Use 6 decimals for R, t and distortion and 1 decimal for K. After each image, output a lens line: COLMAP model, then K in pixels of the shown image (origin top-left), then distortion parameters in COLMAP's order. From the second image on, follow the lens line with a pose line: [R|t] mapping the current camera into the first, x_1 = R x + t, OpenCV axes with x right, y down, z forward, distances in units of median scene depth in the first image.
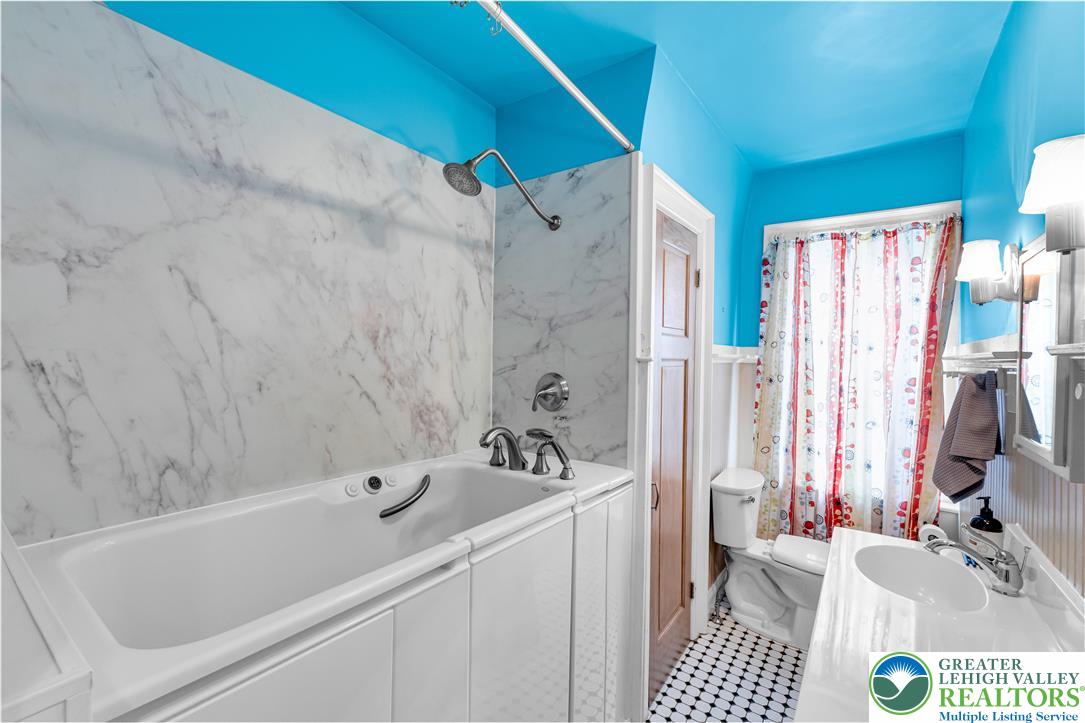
lens RADIAL K [[469.5, 0, 540.9], [0, 469.5, 360.6], [0, 0, 1]] dist [0.003534, -0.000046]
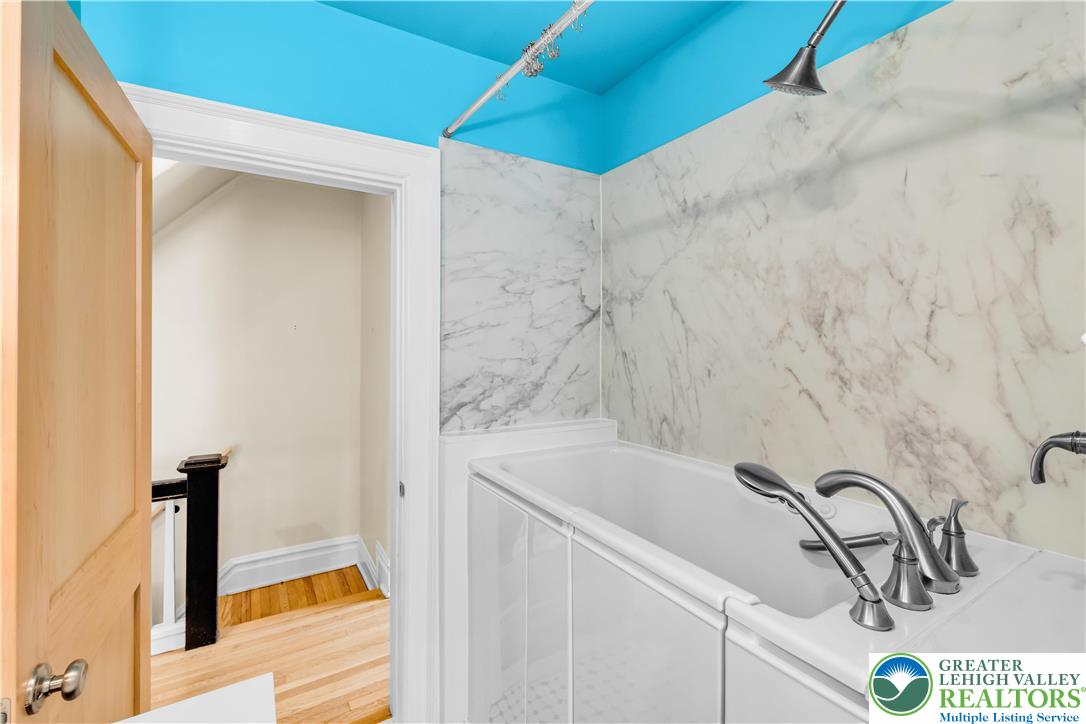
lens RADIAL K [[469.9, 0, 542.9], [0, 469.9, 350.3], [0, 0, 1]] dist [0.003534, -0.000046]
pose [[-0.389362, -0.018149, -0.920906, 0.586512], [-0.021085, 0.999719, -0.010788, 0.016283], [0.920844, 0.015217, -0.389635, 0.916817]]
